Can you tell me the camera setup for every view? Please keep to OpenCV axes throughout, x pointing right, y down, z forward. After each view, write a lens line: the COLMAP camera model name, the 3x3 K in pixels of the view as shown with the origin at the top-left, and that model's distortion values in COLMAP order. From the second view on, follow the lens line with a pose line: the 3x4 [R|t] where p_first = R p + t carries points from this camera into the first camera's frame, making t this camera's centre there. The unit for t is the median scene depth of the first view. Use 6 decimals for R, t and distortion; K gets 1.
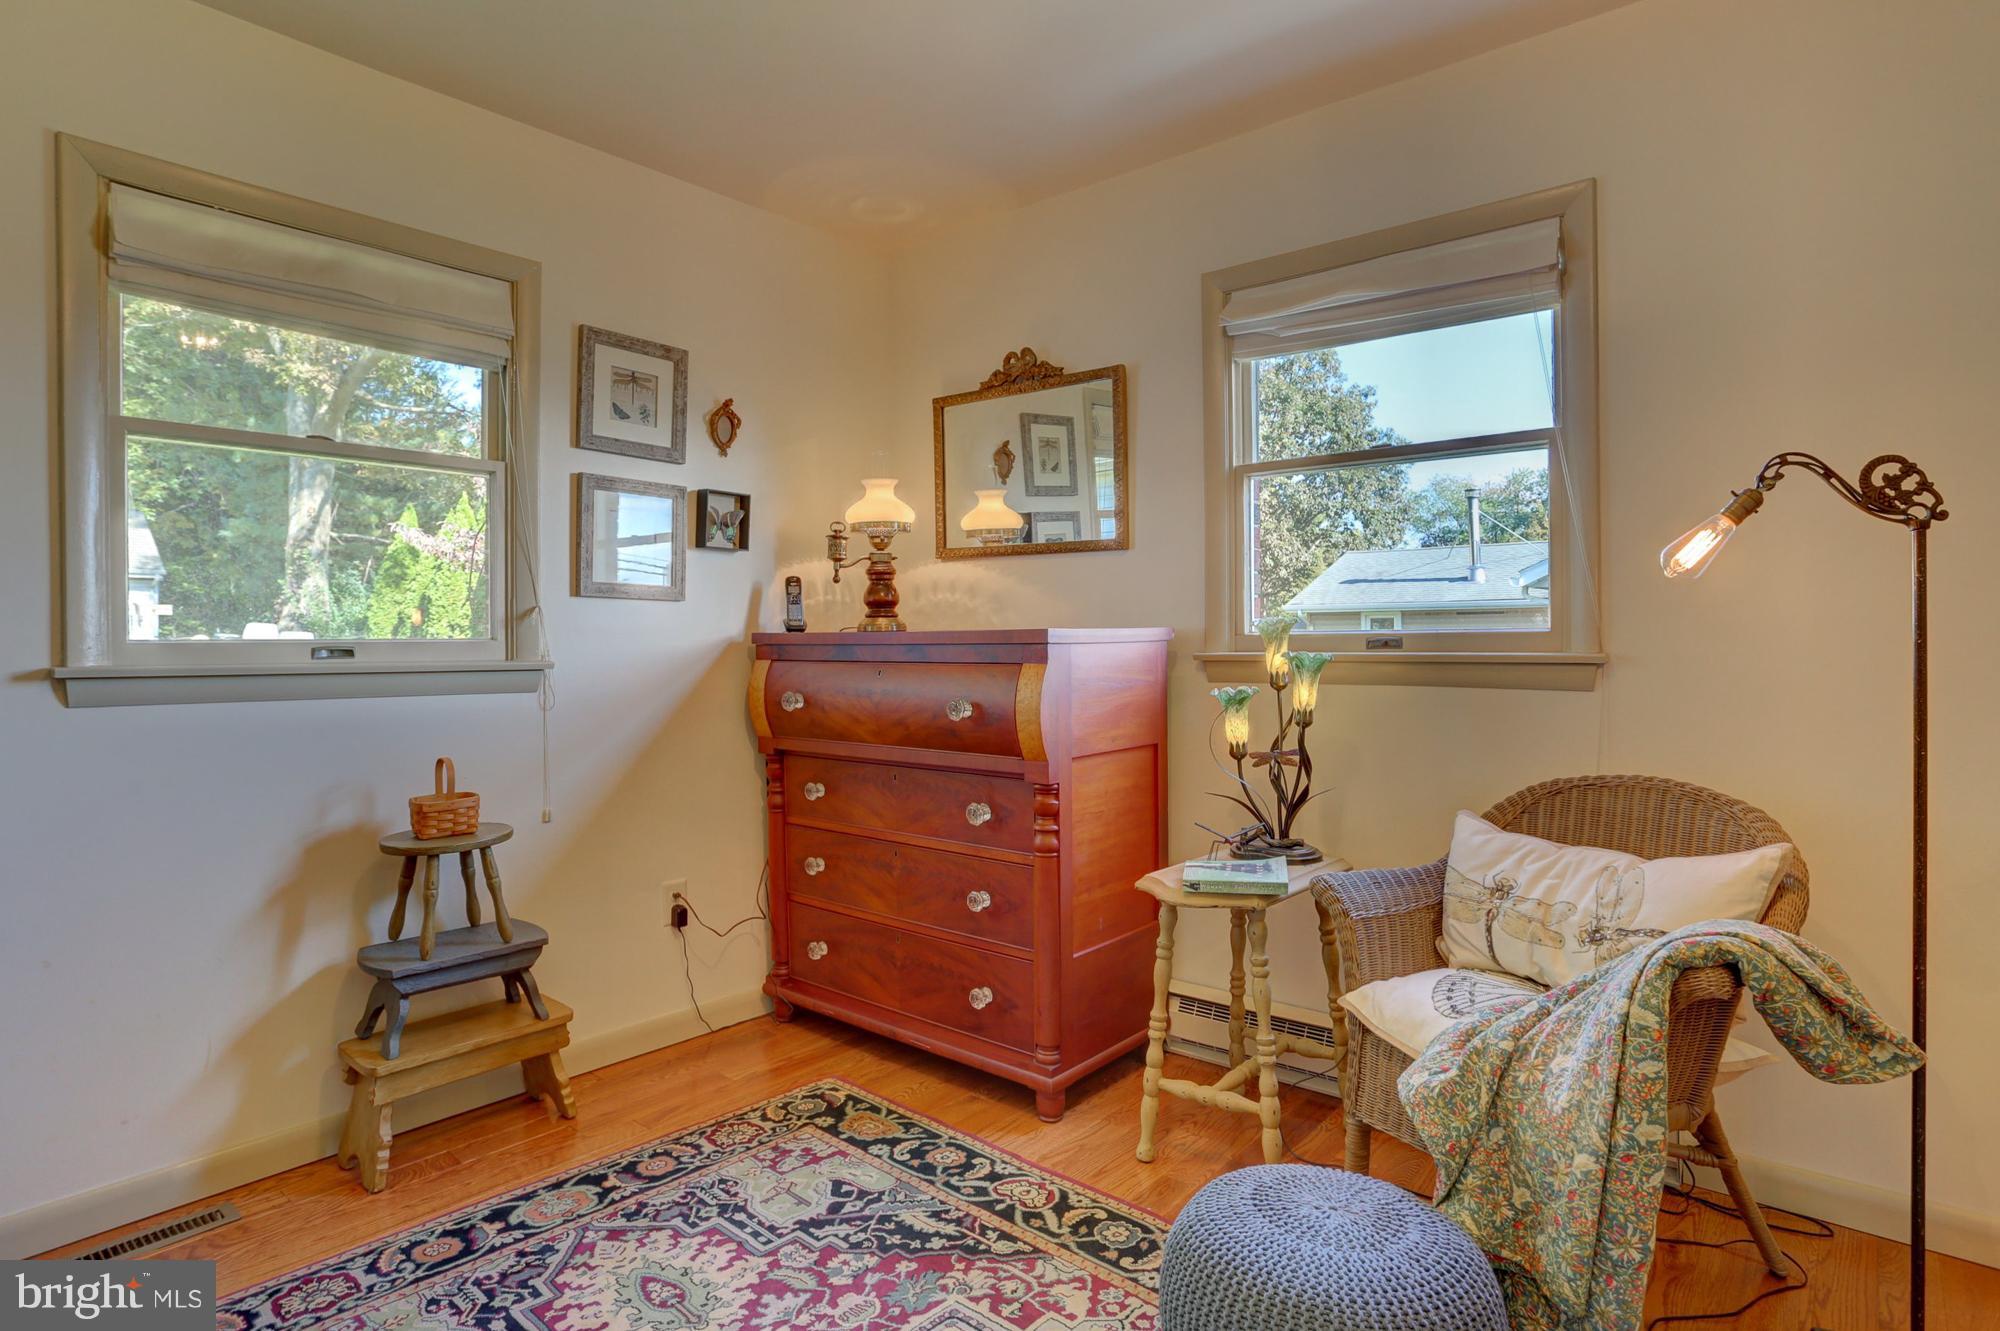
lens RADIAL K [[1051.4, 0, 1000.9], [0, 1051.4, 620.6], [0, 0, 1]] dist [-0.078776, 0.034220]
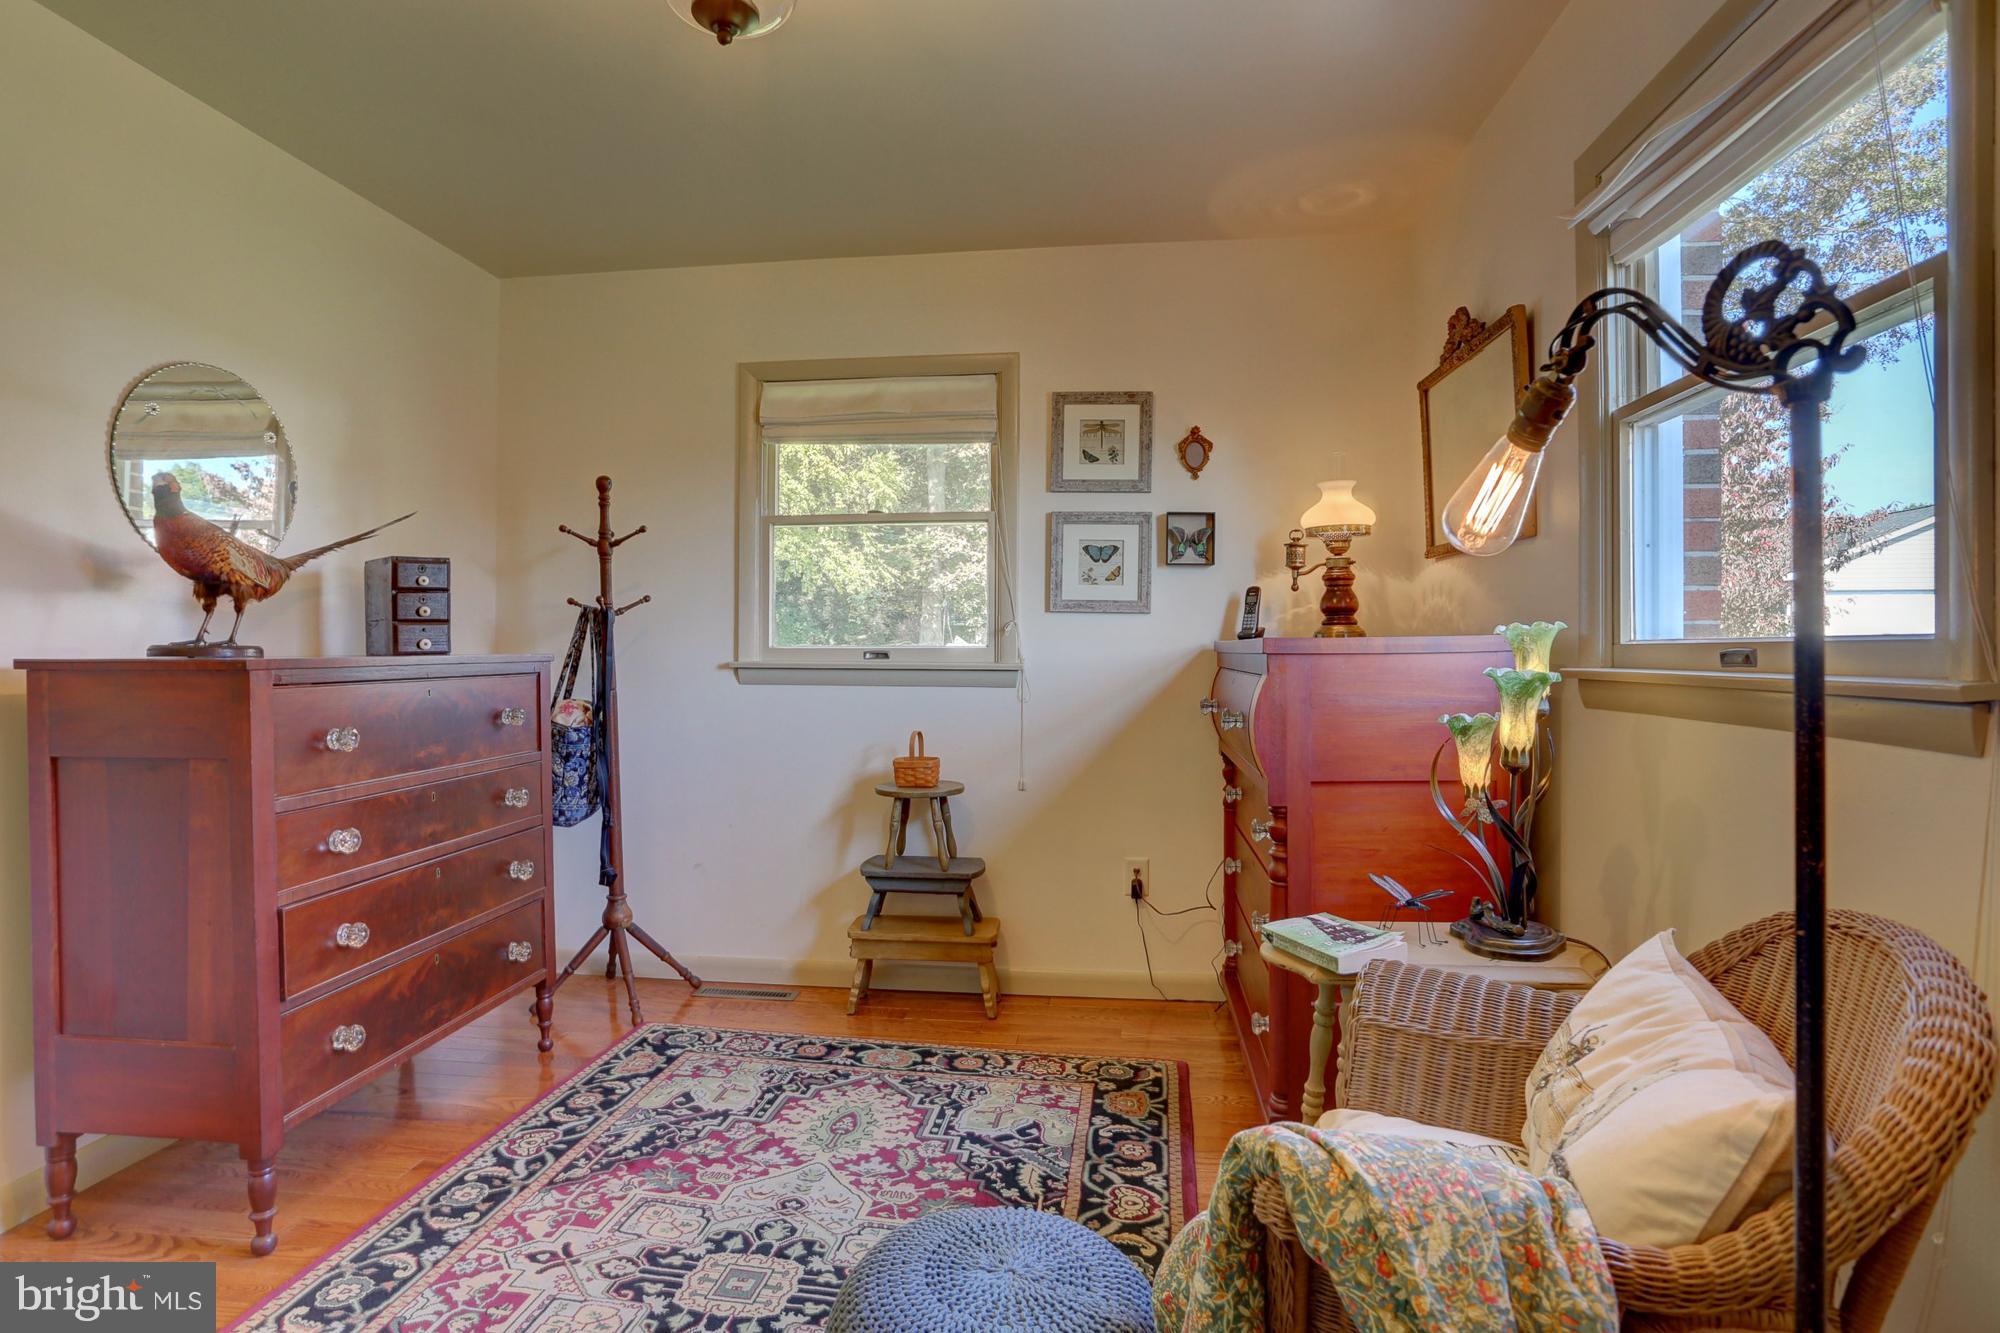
lens RADIAL K [[1028.8, 0, 999.1], [0, 1028.8, 624.9], [0, 0, 1]] dist [-0.089802, 0.052543]
pose [[0.552061, -0.012240, -0.833714, 0.705909], [0.011592, 0.999908, -0.007005, -0.000263], [0.833723, -0.005797, 0.552152, 0.327881]]
